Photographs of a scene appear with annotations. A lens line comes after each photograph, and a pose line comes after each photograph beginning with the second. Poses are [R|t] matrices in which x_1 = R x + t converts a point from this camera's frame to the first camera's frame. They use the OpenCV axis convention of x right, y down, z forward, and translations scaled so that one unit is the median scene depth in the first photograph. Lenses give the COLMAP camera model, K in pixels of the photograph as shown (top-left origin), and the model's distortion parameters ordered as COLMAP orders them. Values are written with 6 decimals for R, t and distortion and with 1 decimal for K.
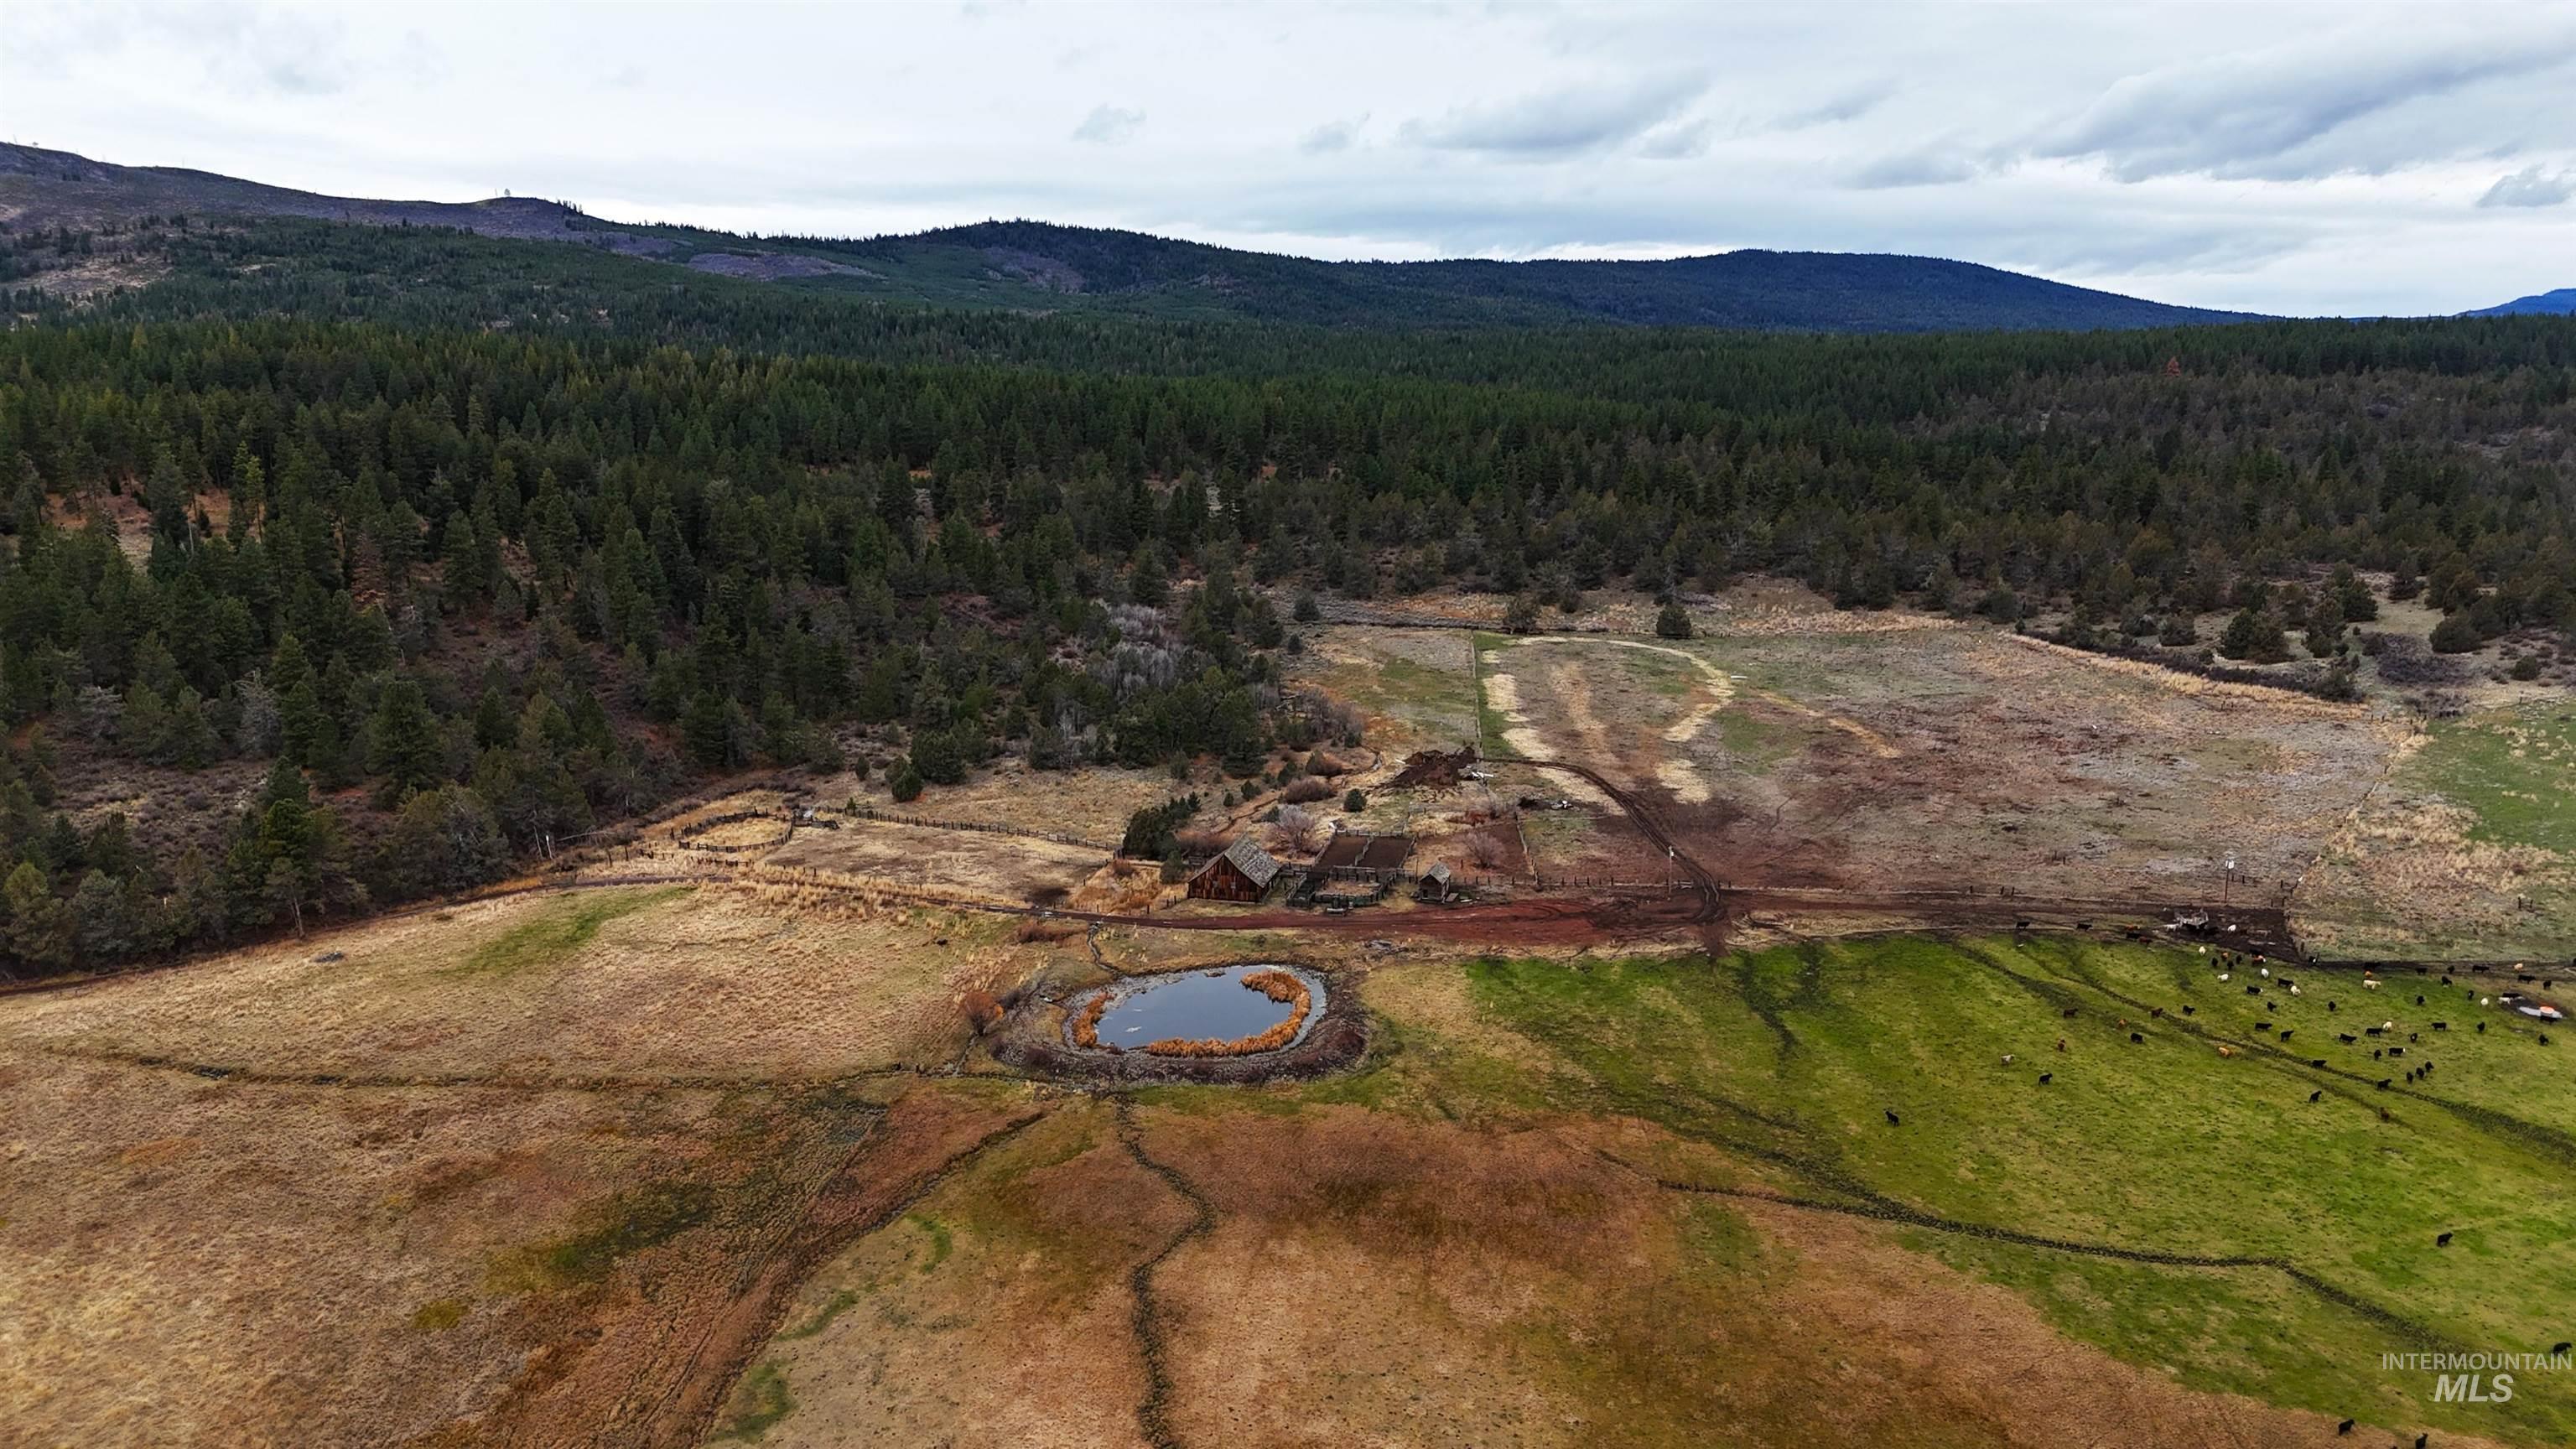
lens RADIAL K [[1881.0, 0, 1295.0], [0, 1881.0, 703.9], [0, 0, 1]] dist [0.129496, -0.151090]
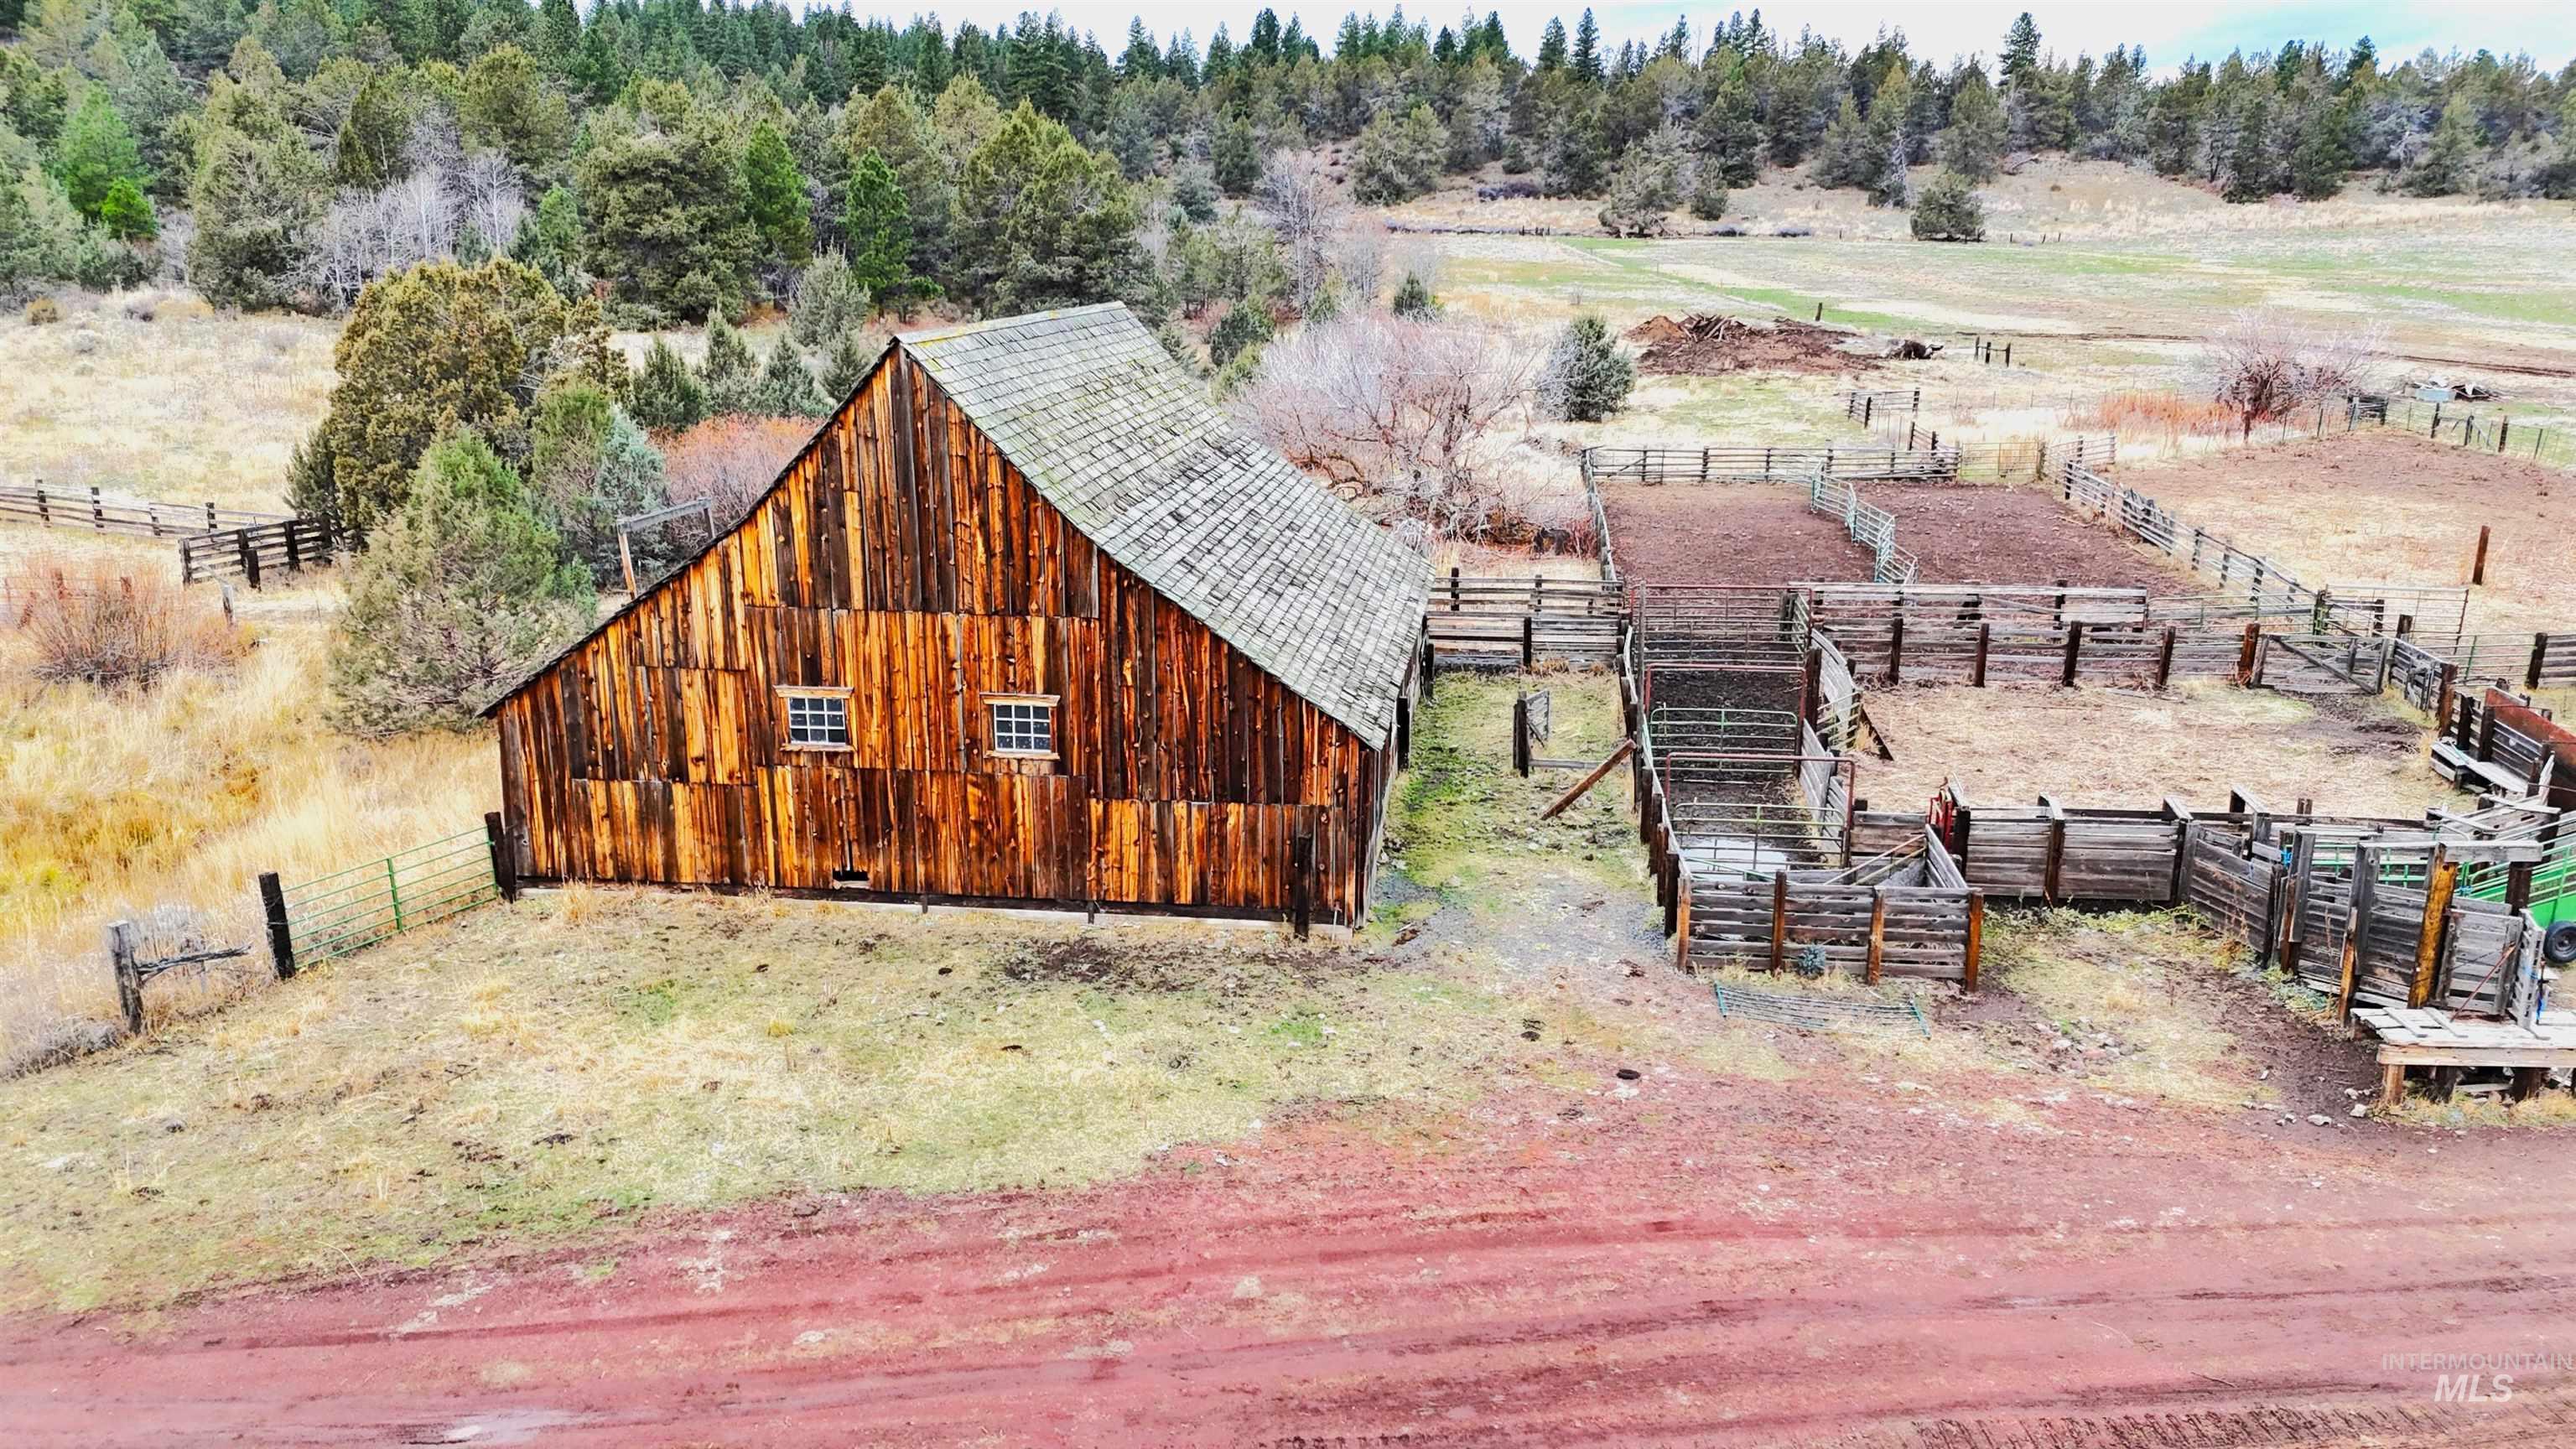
lens RADIAL K [[1880.5, 0, 1280.2], [0, 1880.5, 717.4], [0, 0, 1]] dist [0.094956, -0.096262]
pose [[0.996112, -0.021298, 0.085483, -0.028348], [0.015618, 0.997659, 0.066571, 0.090081], [-0.086701, -0.064977, 0.994113, 0.911967]]
